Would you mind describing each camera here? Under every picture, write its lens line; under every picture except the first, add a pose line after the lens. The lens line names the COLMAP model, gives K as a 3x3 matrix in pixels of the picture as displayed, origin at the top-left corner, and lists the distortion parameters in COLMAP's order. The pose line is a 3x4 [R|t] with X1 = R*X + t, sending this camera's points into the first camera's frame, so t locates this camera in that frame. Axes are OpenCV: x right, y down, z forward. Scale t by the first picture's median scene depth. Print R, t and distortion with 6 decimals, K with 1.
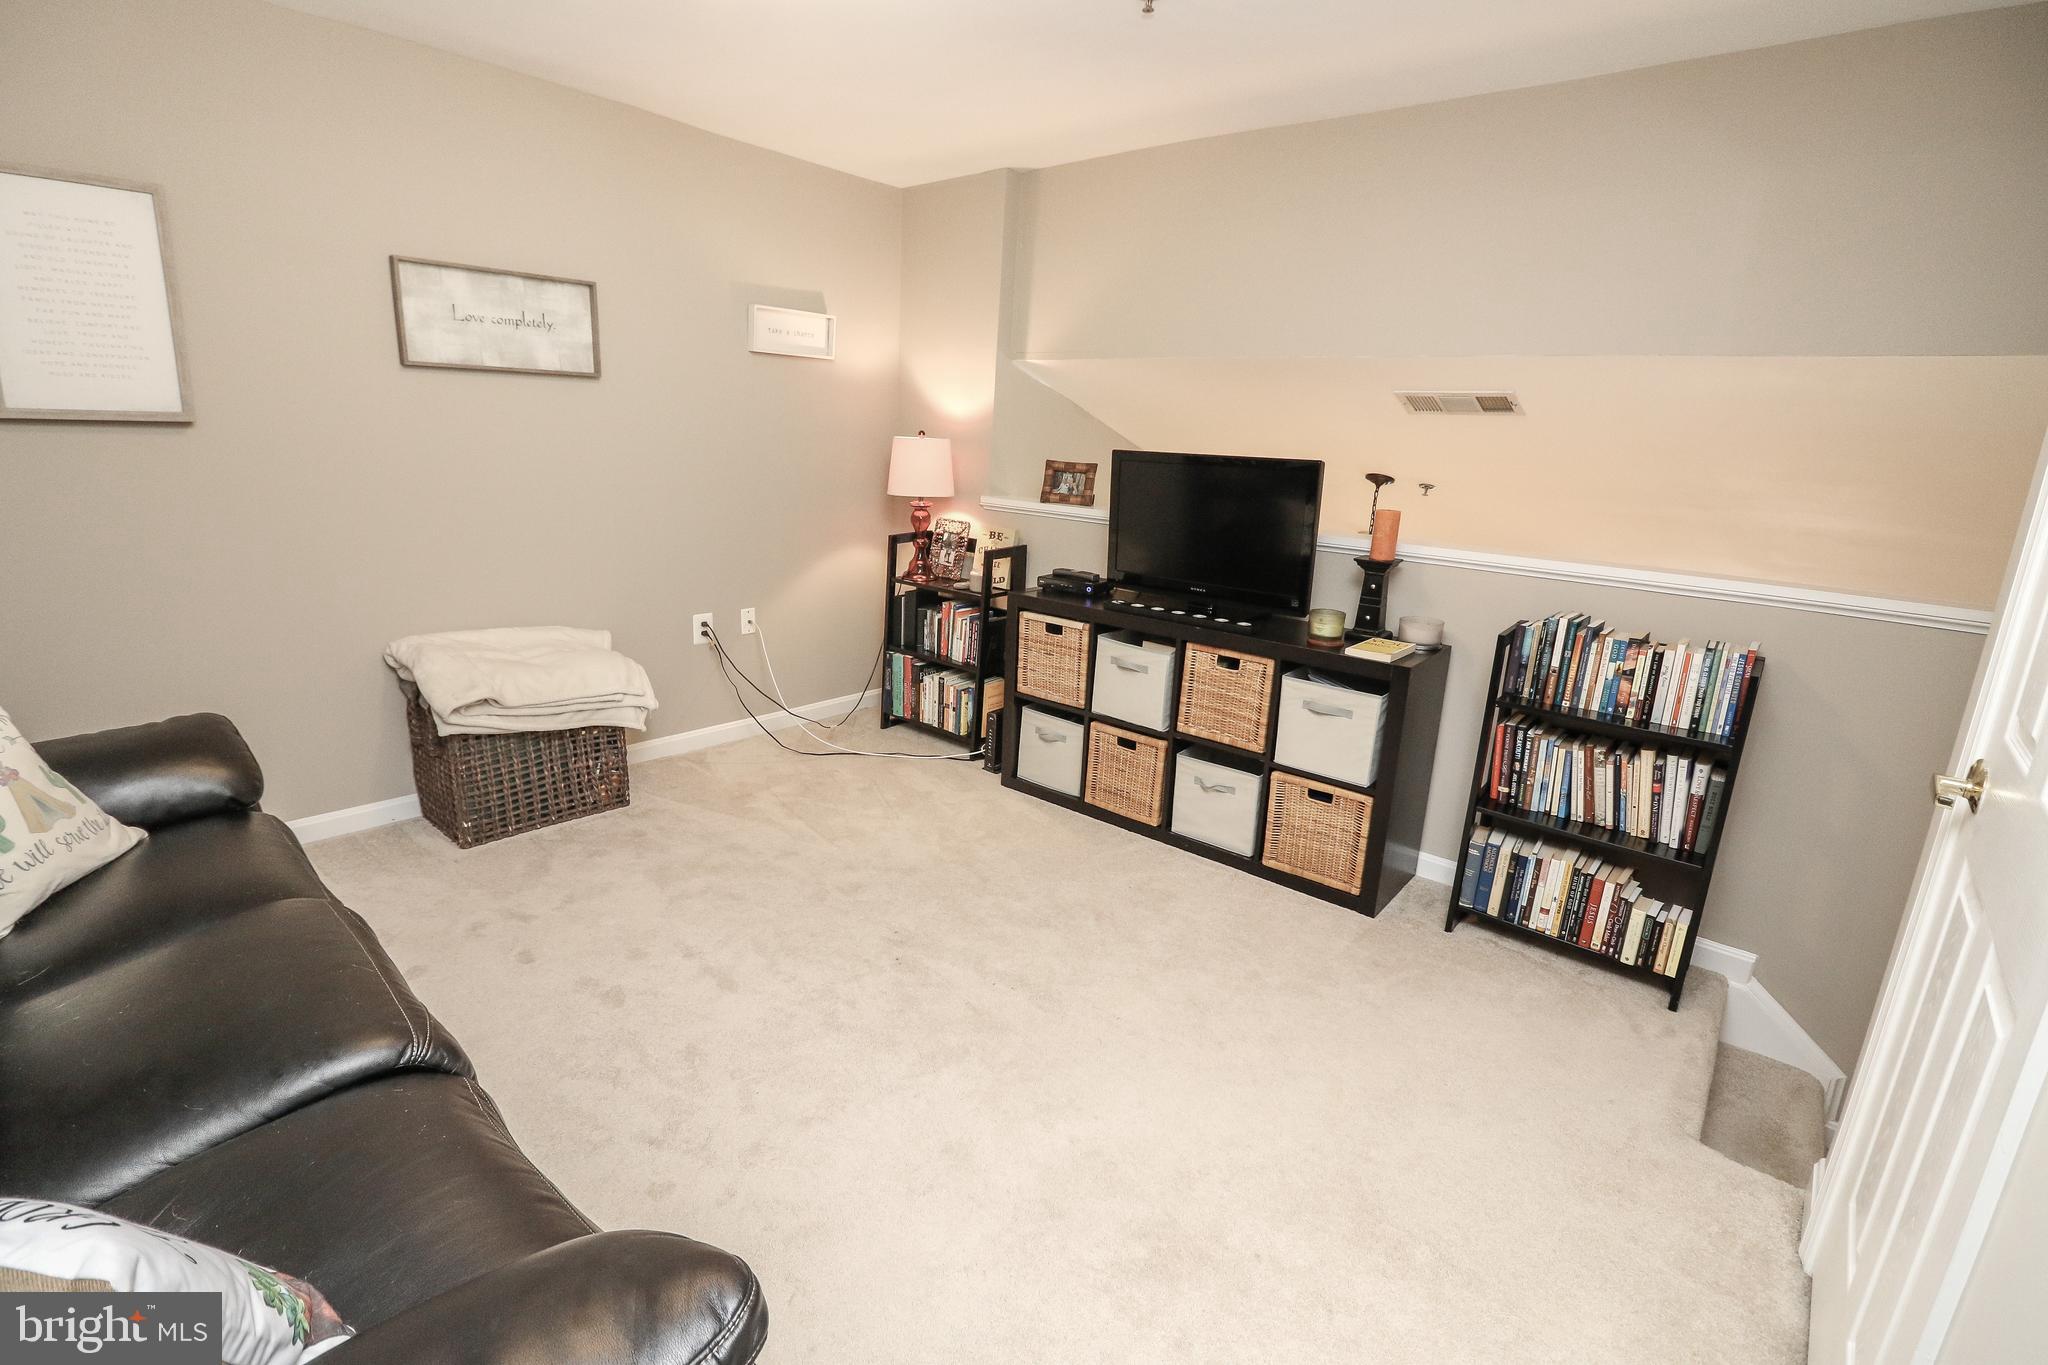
lens RADIAL K [[945.7, 0, 1028.0], [0, 945.7, 670.6], [0, 0, 1]] dist [0.000161, -0.014231]
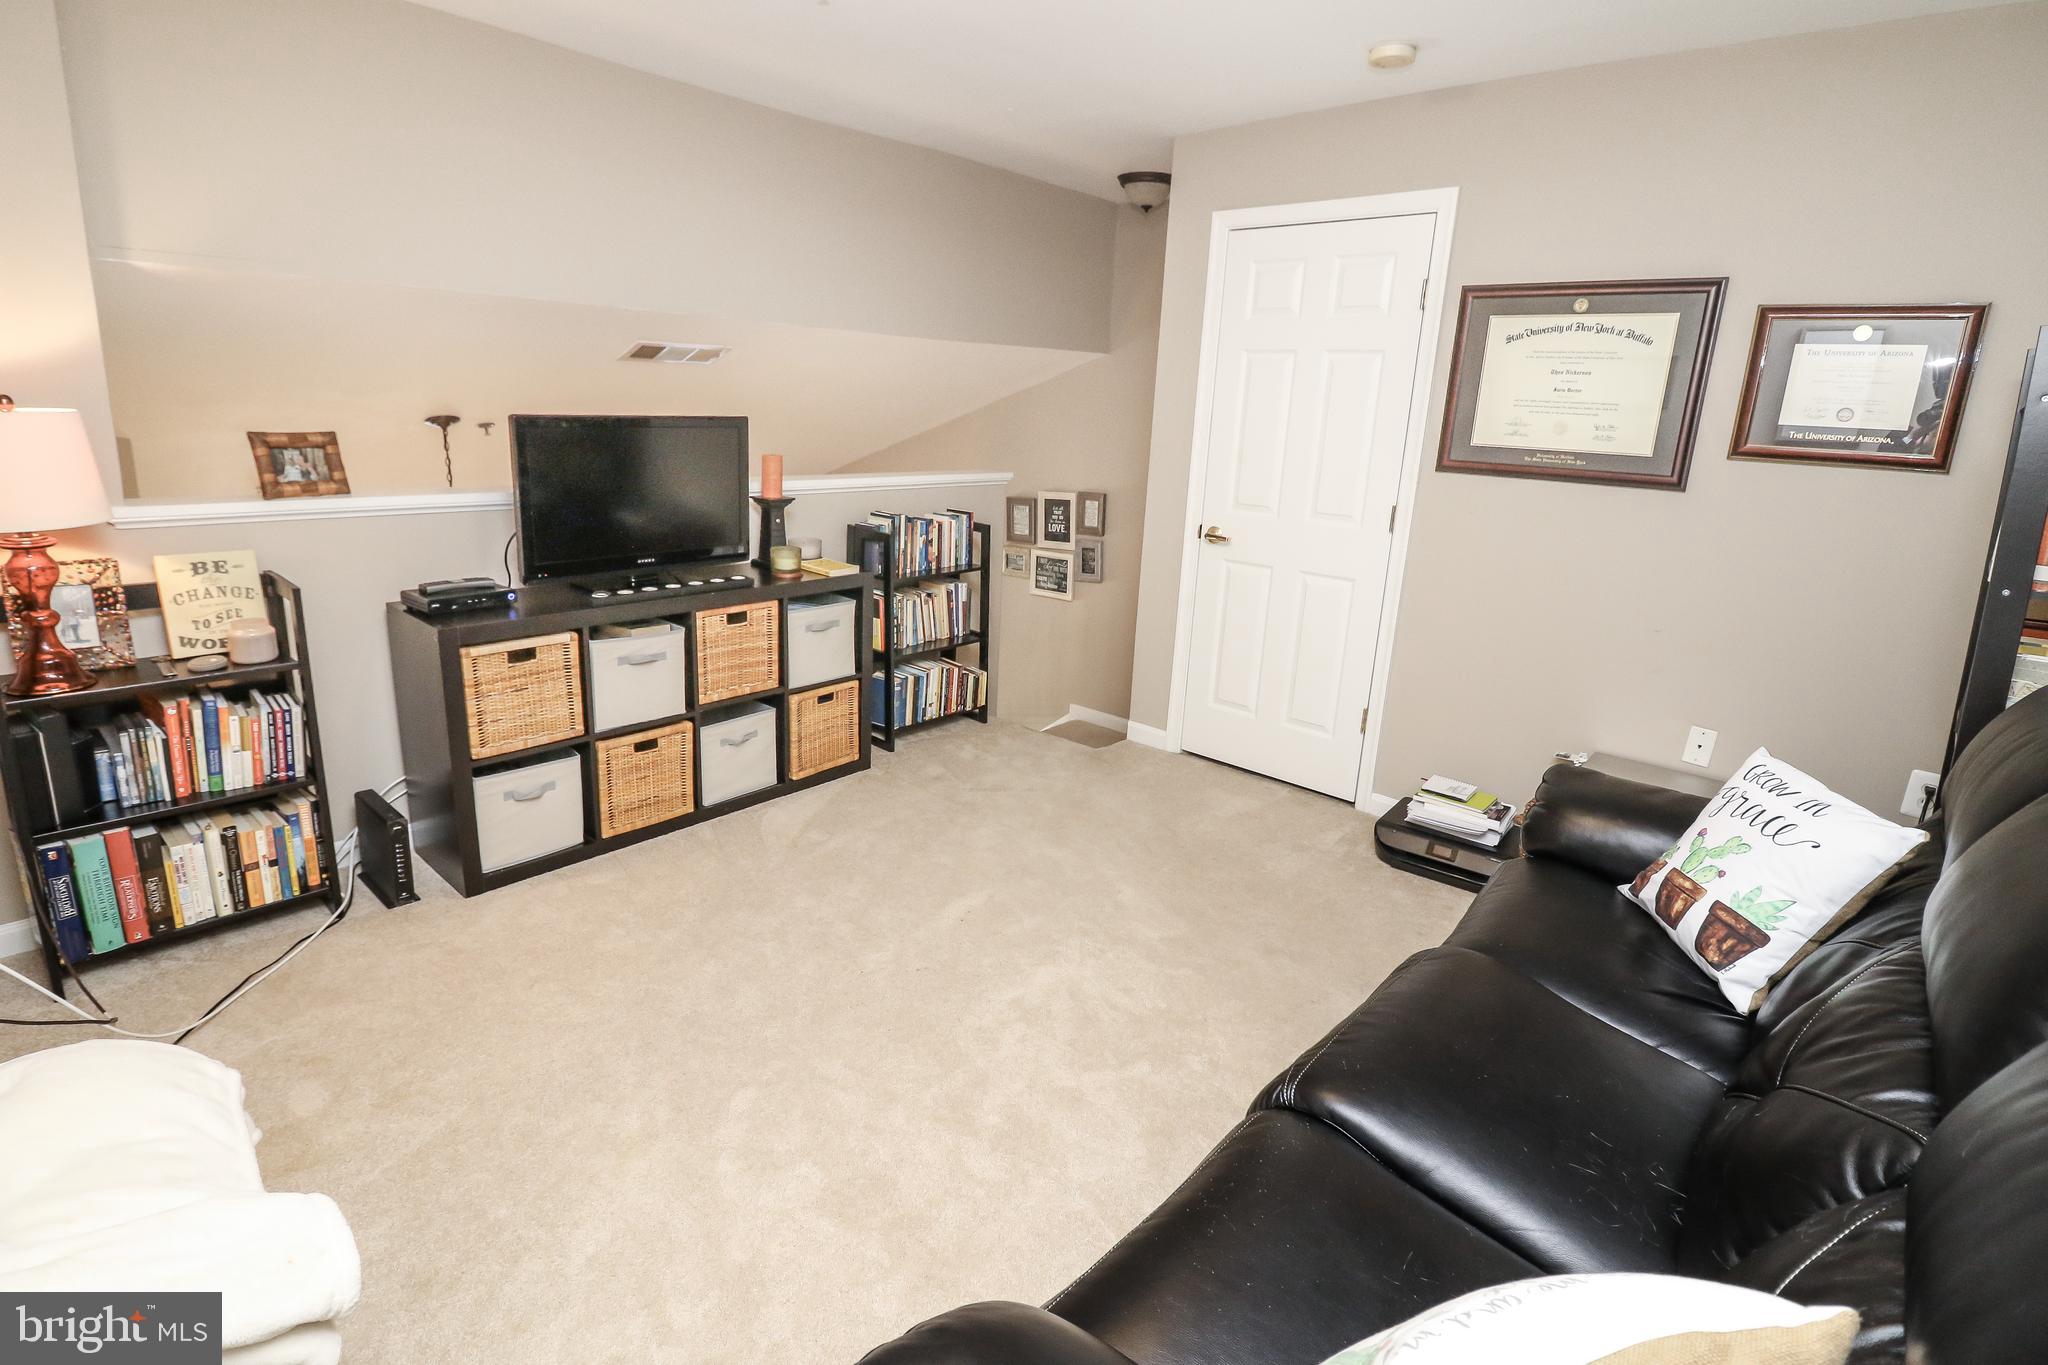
lens RADIAL K [[945.7, 0, 1028.0], [0, 945.7, 670.6], [0, 0, 1]] dist [0.000161, -0.014231]
pose [[0.037182, -0.319663, 0.946802, -0.607690], [0.207704, 0.929238, 0.305576, -0.160828], [-0.977485, 0.185293, 0.100946, 0.468677]]
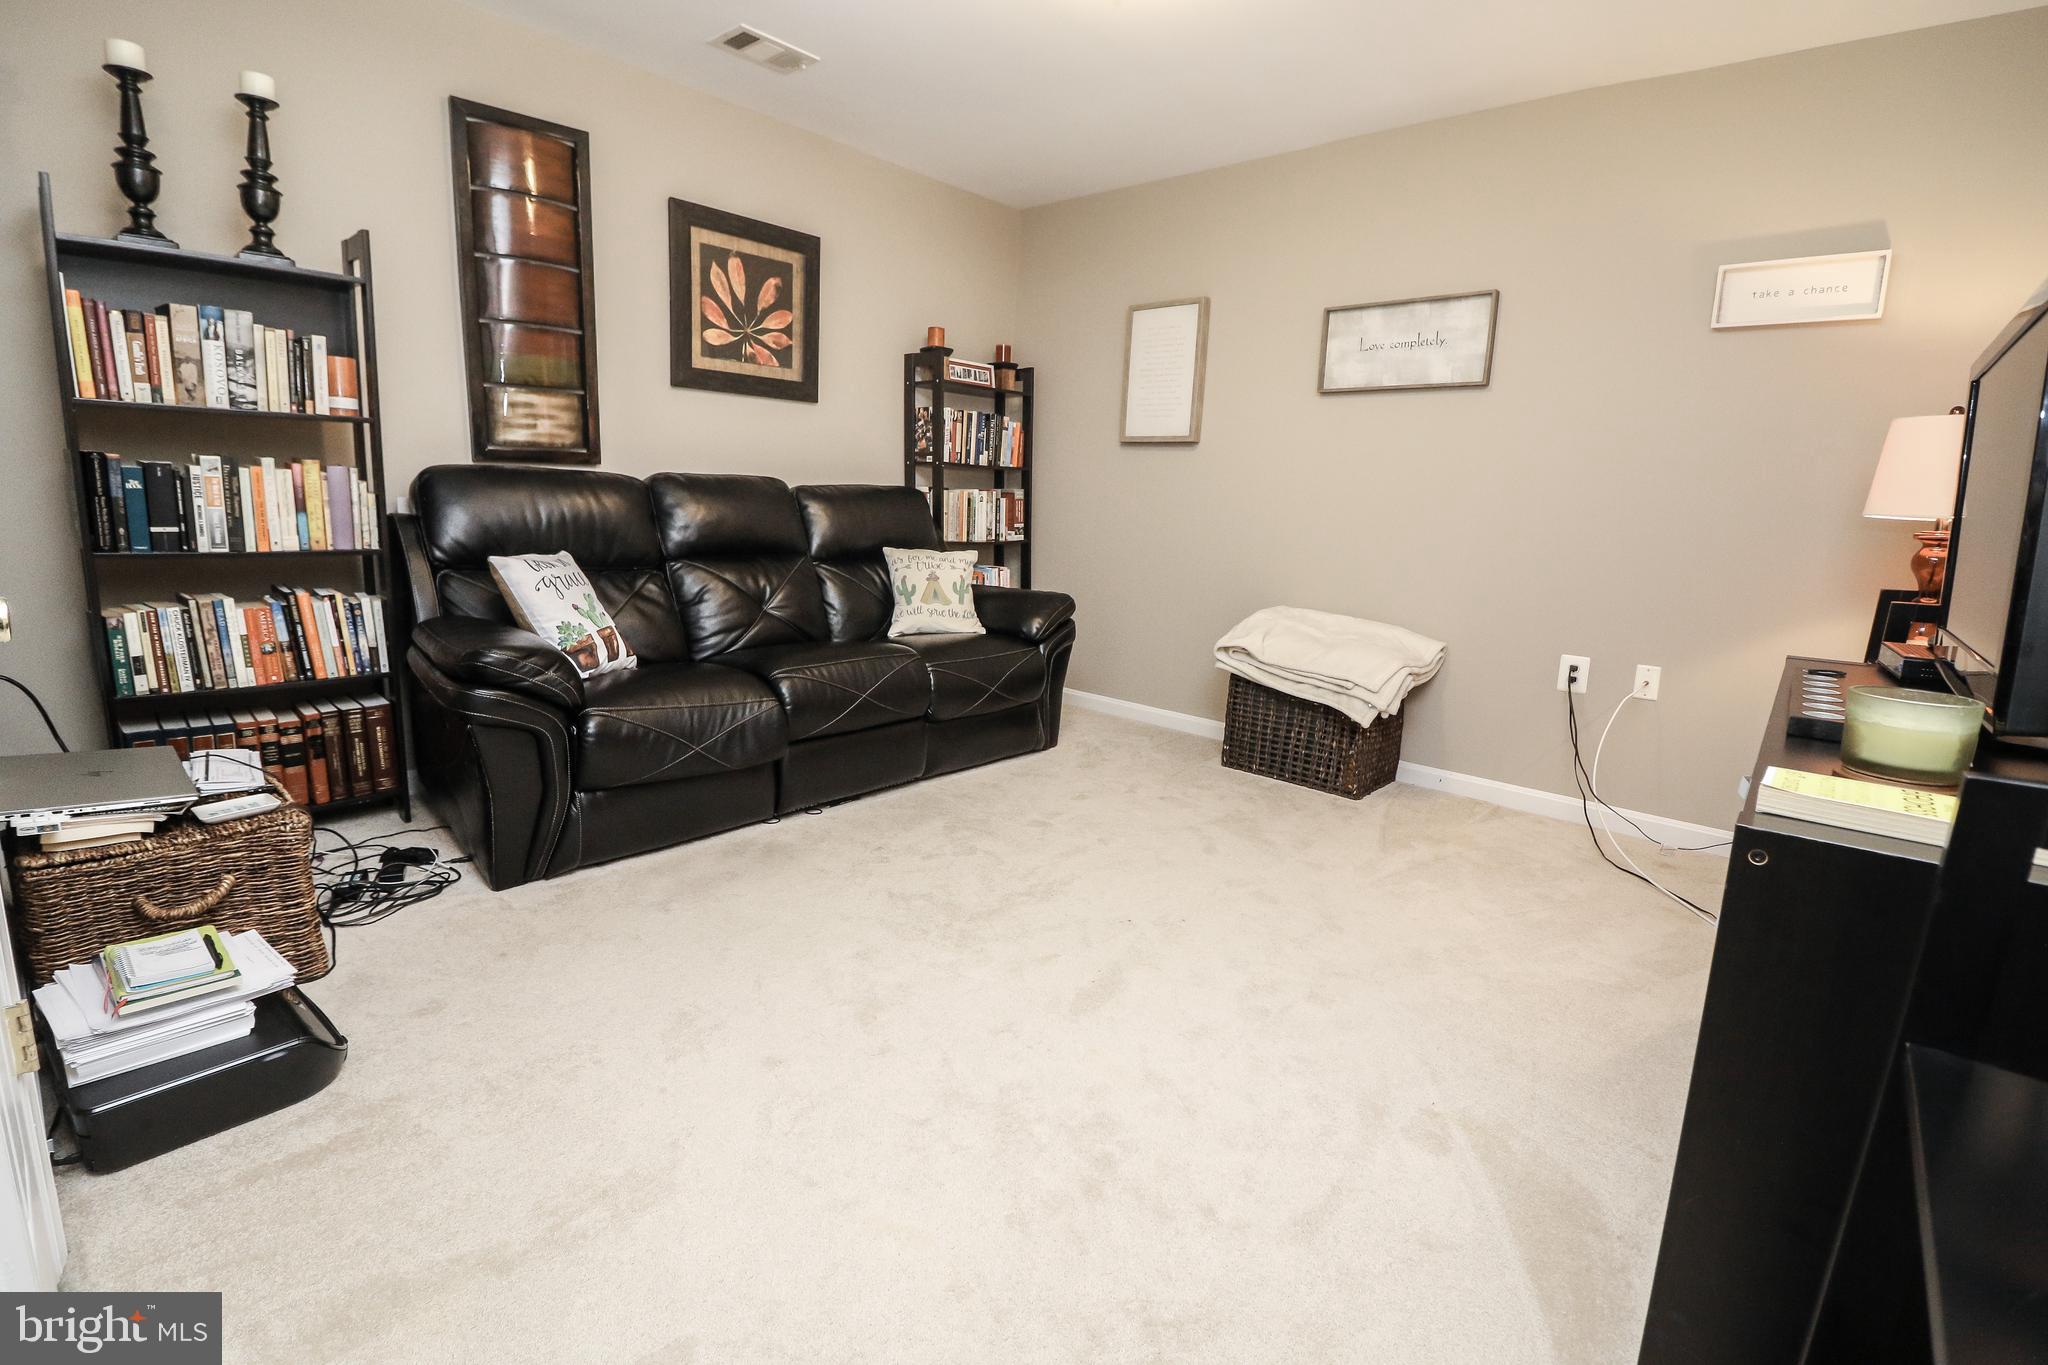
lens RADIAL K [[946.4, 0, 1020.7], [0, 946.4, 668.7], [0, 0, 1]] dist [0.000982, -0.015046]
pose [[-0.032702, 0.129156, -0.991085, 1.107749], [-0.290330, 0.947629, 0.133073, -0.040860], [0.956368, 0.292094, 0.006508, 1.187710]]
